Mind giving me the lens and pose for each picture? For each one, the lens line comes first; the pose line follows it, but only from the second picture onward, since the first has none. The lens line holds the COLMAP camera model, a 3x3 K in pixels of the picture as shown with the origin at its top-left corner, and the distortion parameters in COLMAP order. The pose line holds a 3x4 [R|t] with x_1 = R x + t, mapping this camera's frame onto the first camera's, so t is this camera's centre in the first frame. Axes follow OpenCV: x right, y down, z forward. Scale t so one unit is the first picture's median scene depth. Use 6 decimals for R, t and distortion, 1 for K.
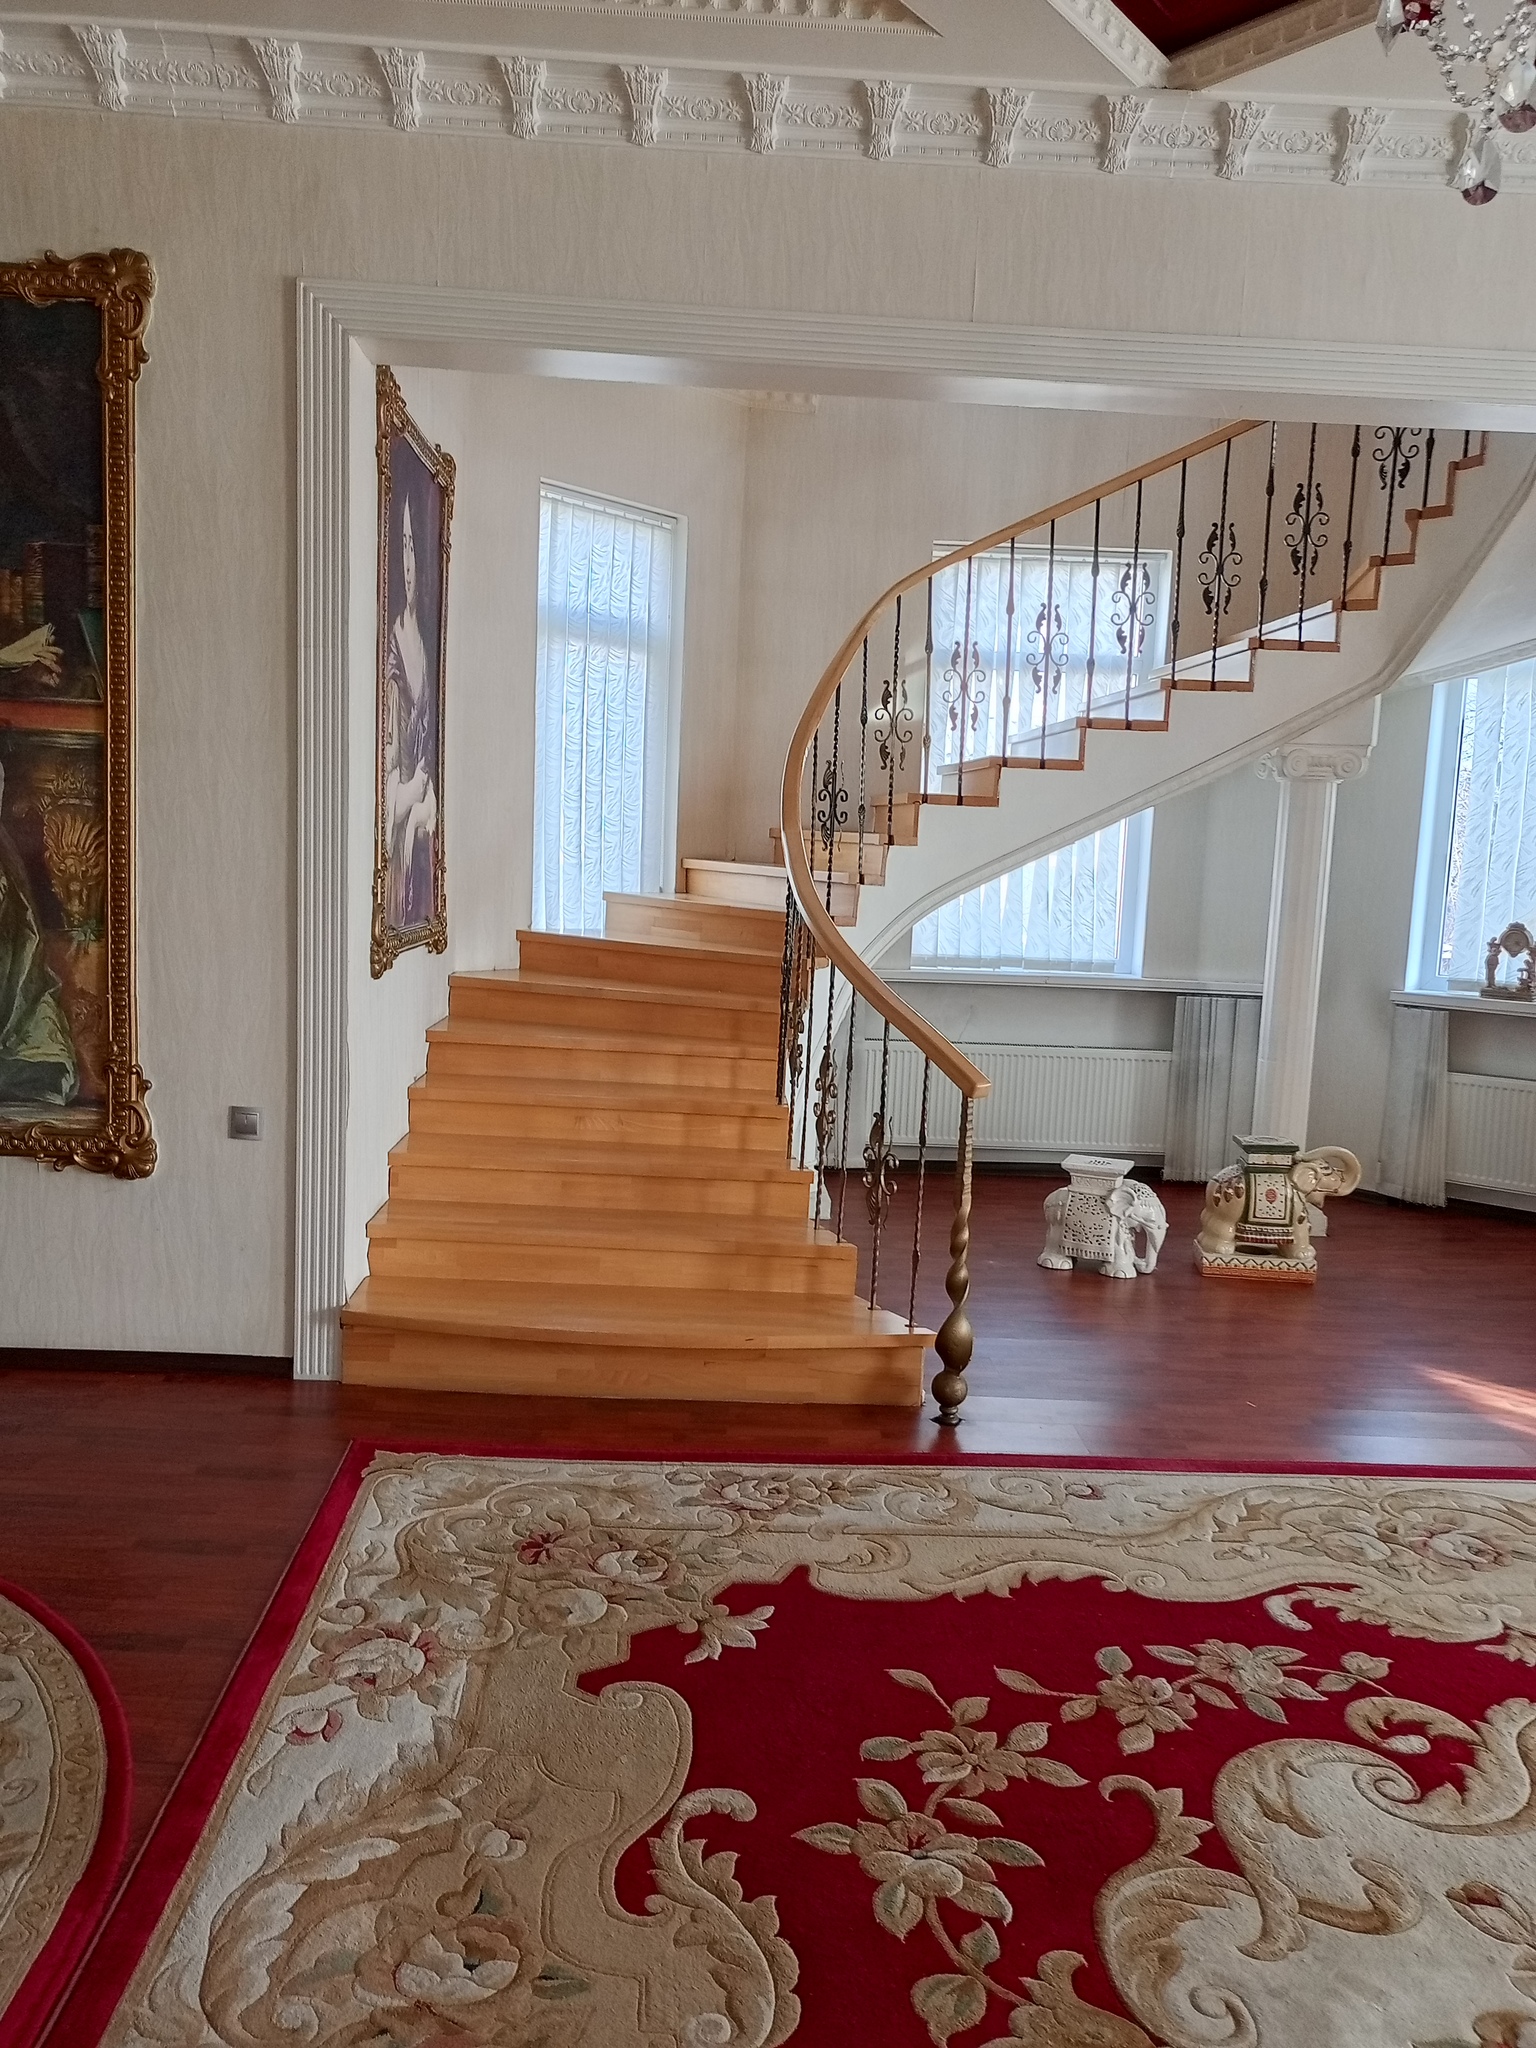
lens RADIAL K [[1540.5, 0, 757.6], [0, 1540.5, 1008.3], [0, 0, 1]] dist [0.034758, -0.026162]
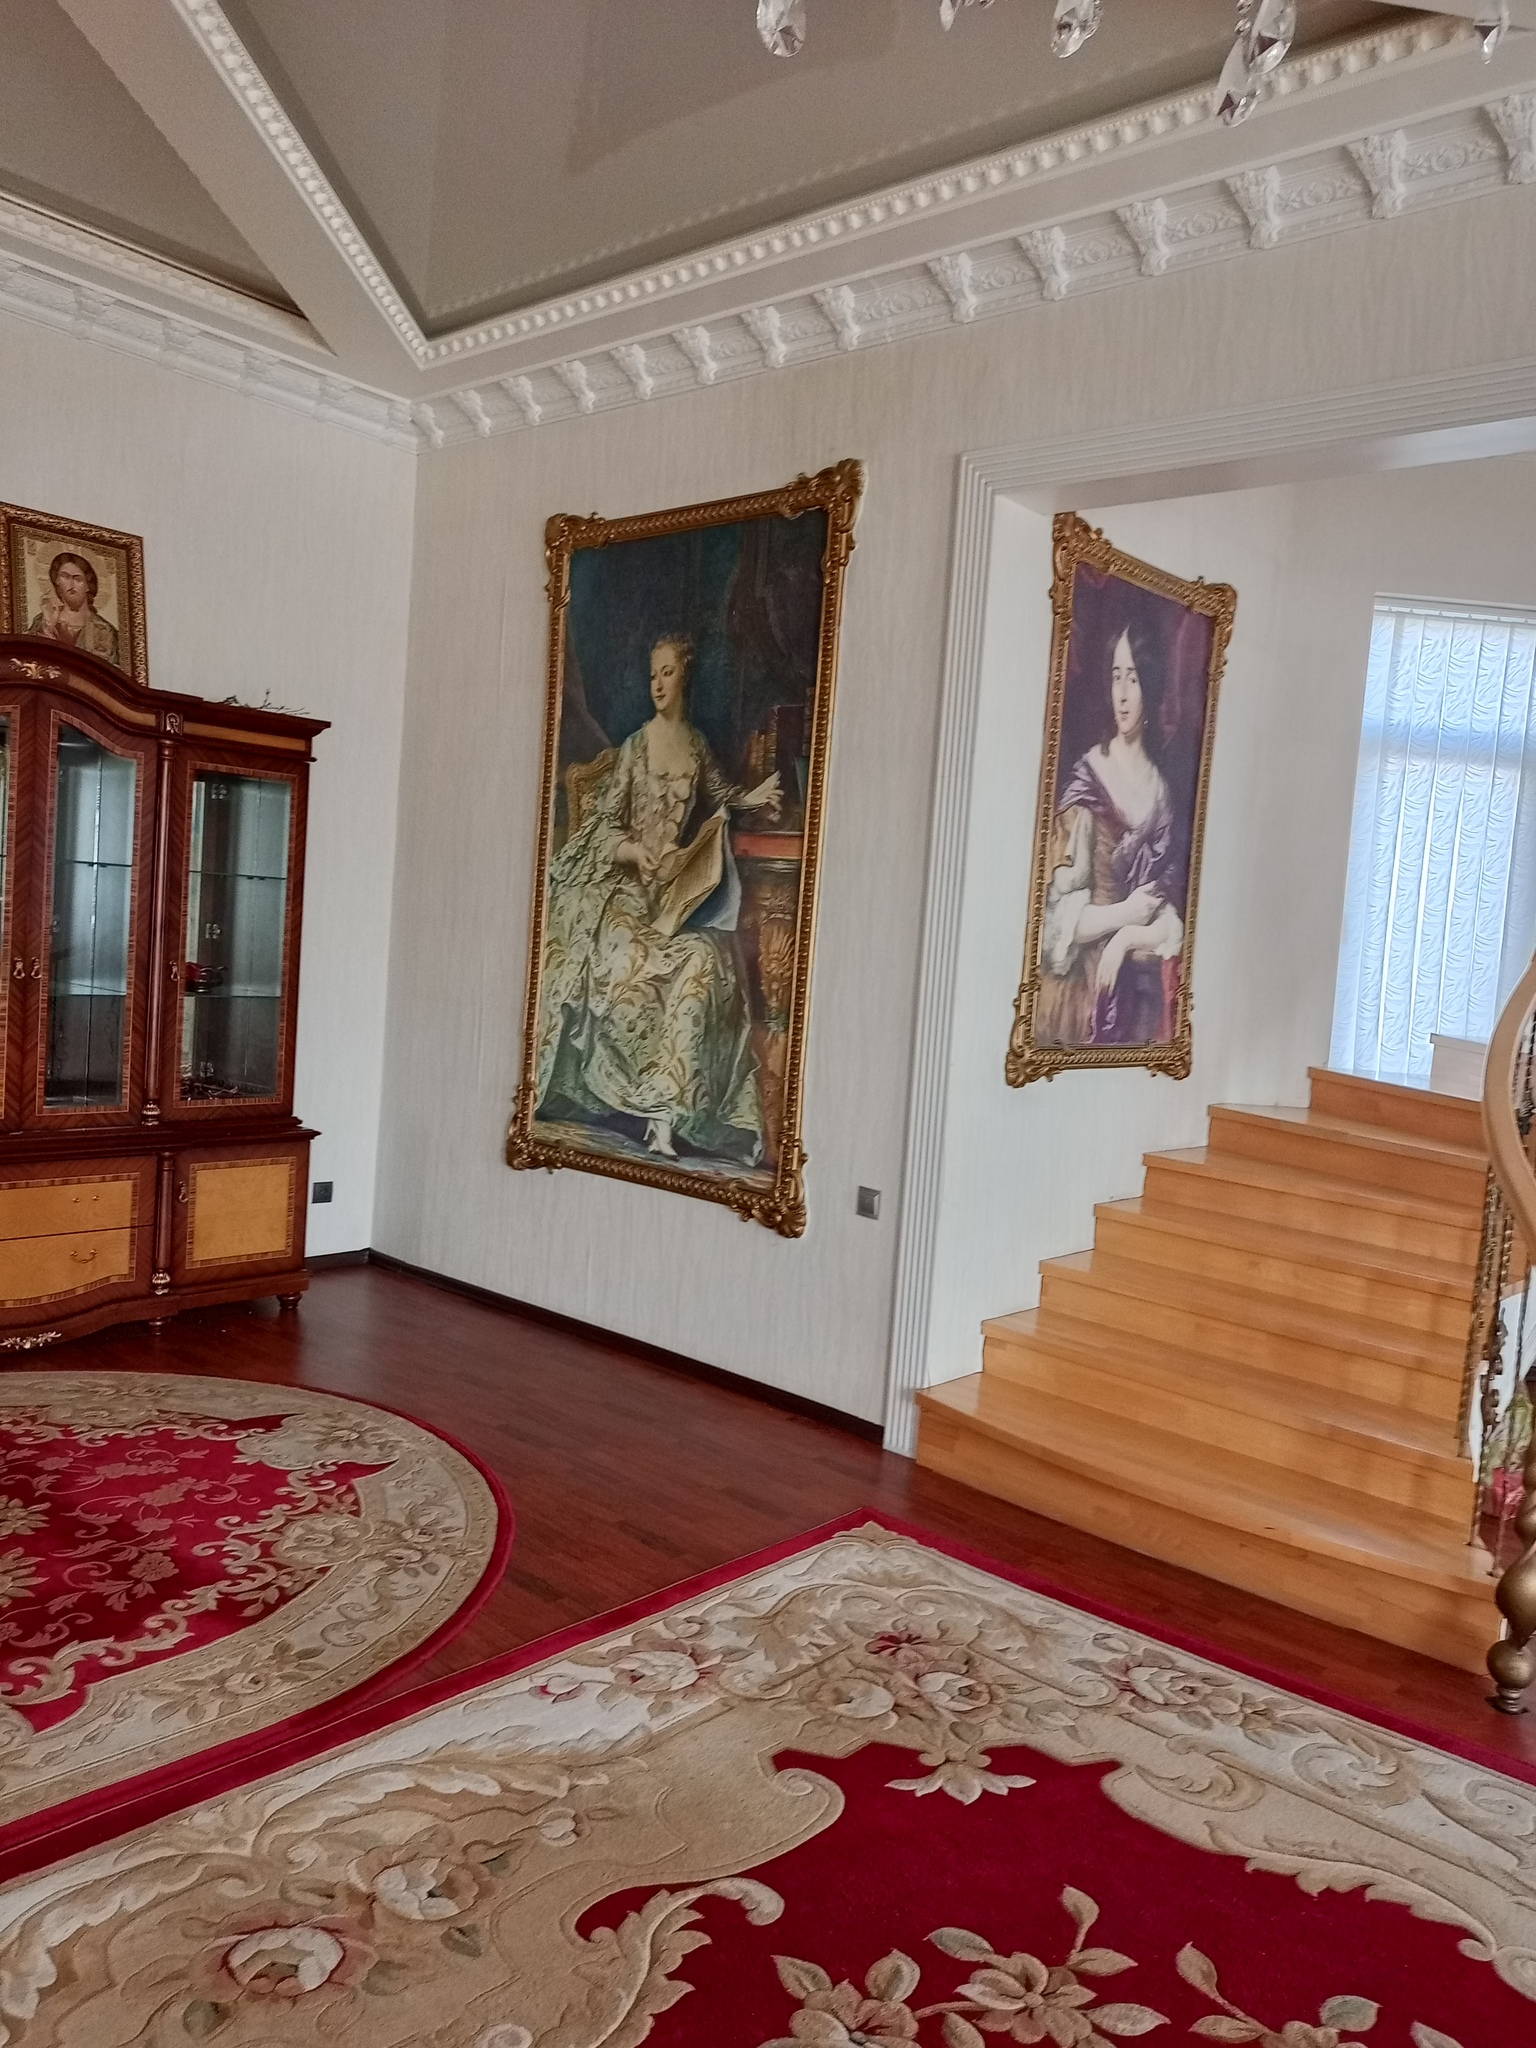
lens RADIAL K [[1540.5, 0, 767.6], [0, 1540.5, 1015.8], [0, 0, 1]] dist [0.034758, -0.026162]
pose [[0.722276, 0.052919, -0.689578, 0.429445], [-0.116438, 0.992140, -0.045821, -0.000090], [0.681733, 0.113389, 0.722761, 0.155355]]
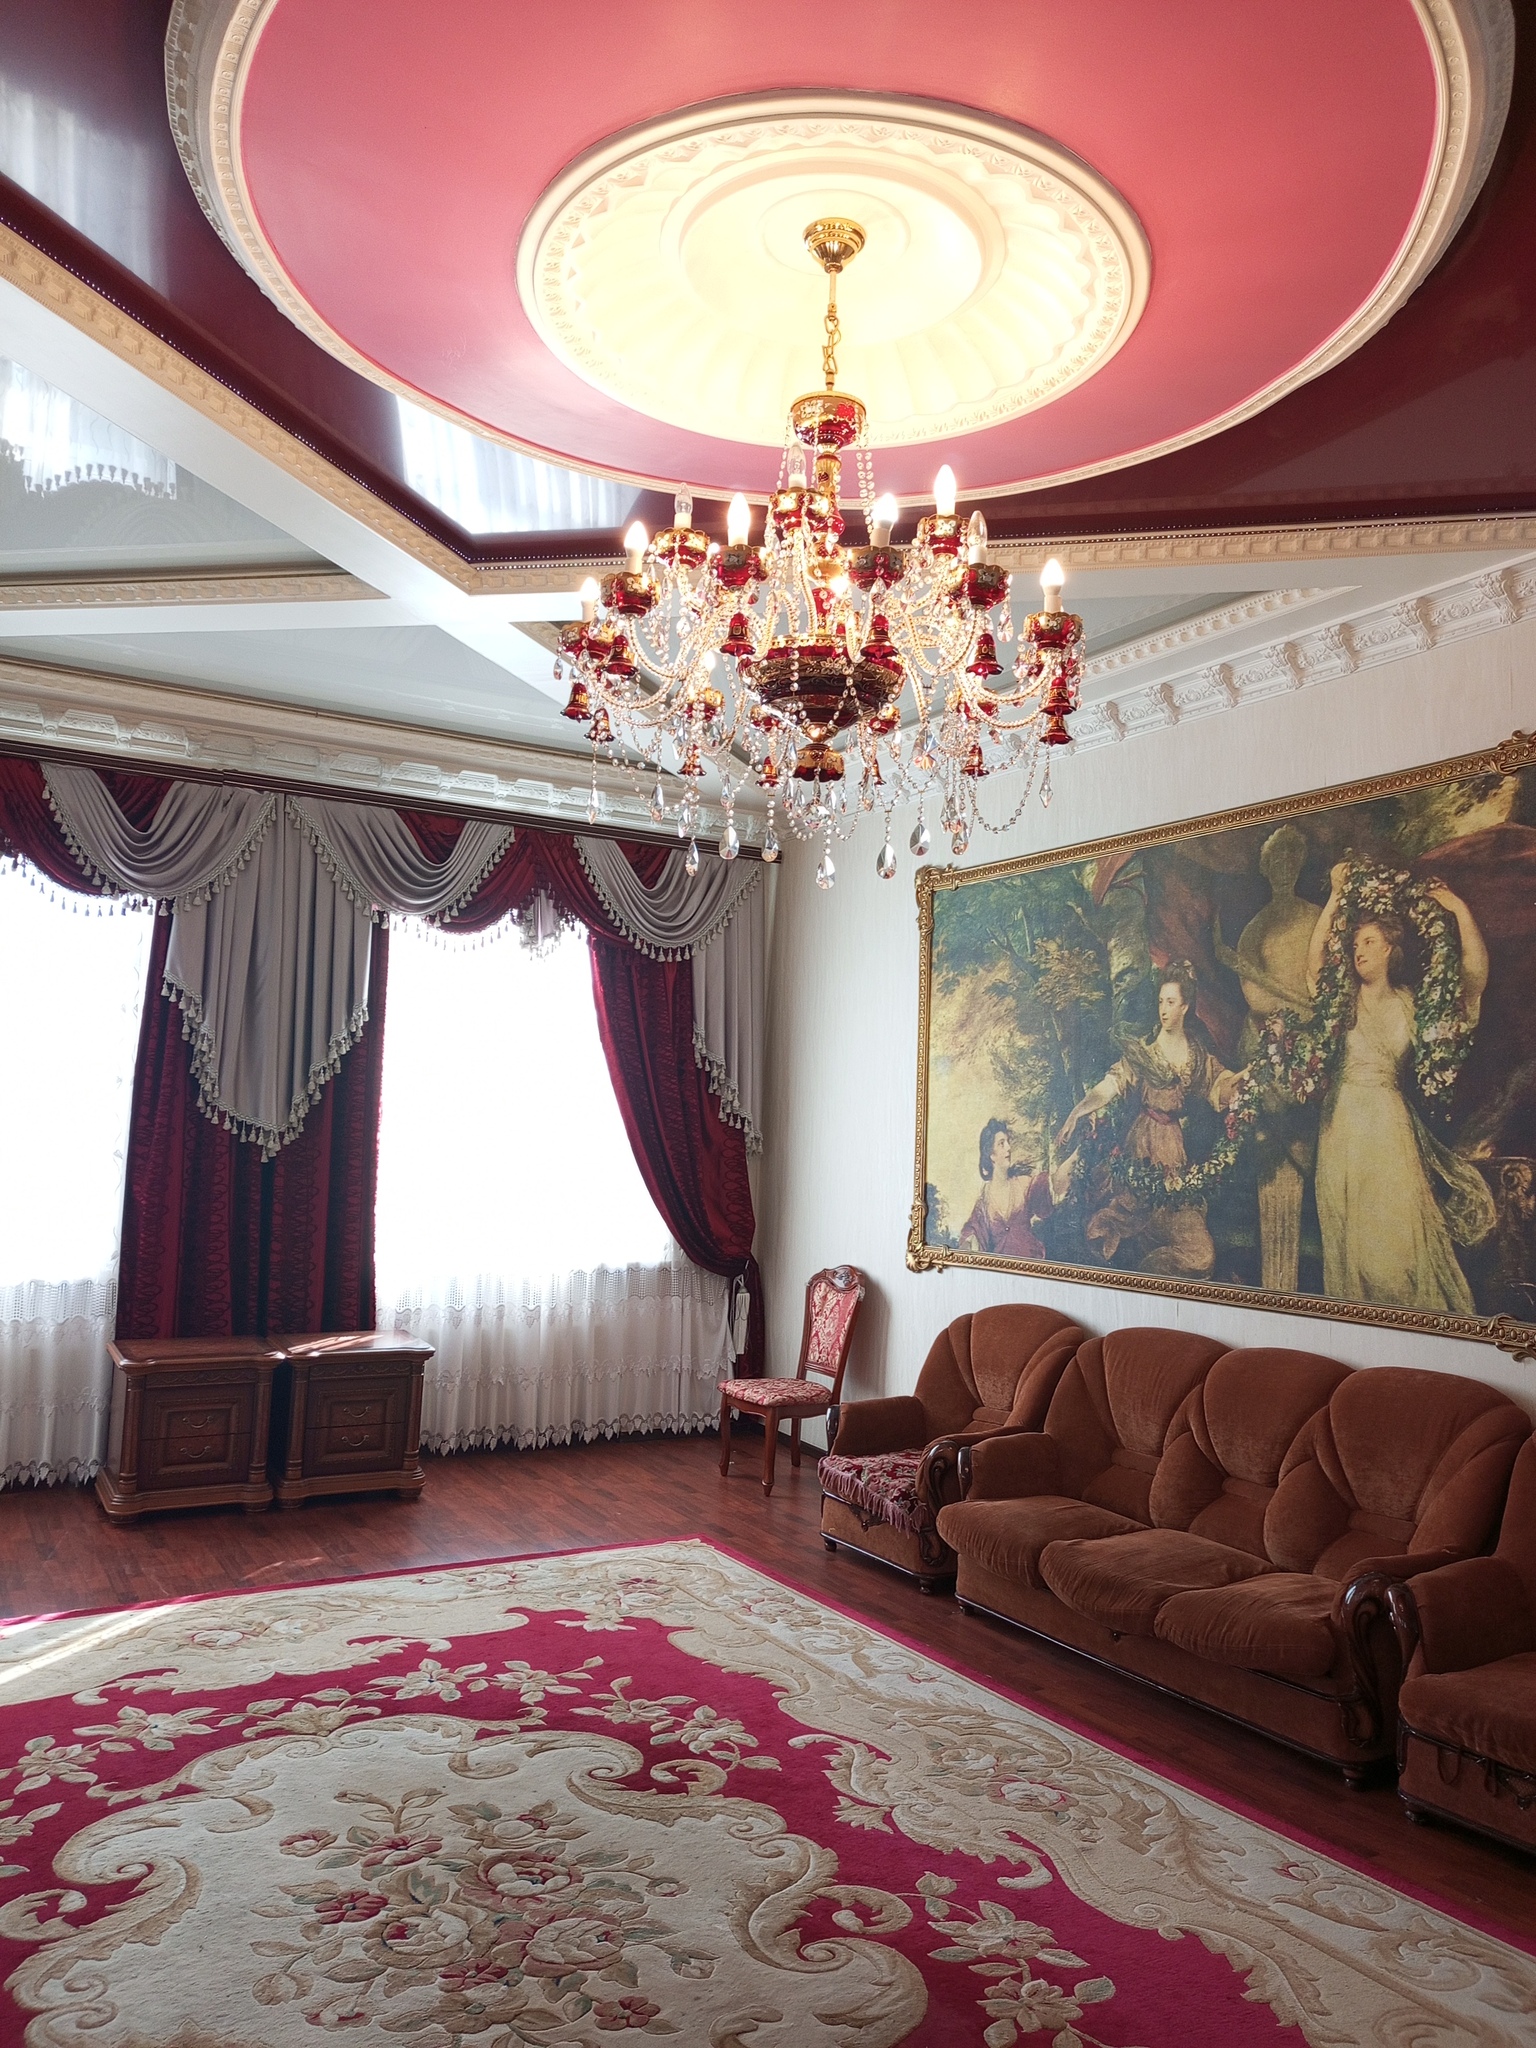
lens RADIAL K [[1540.5, 0, 775.8], [0, 1540.5, 1024.2], [0, 0, 1]] dist [0.034758, -0.026162]
pose [[0.464977, -0.096907, -0.880003, 1.371573], [-0.103327, 0.981258, -0.162653, 0.004026], [0.879273, 0.166557, 0.446249, 0.241585]]
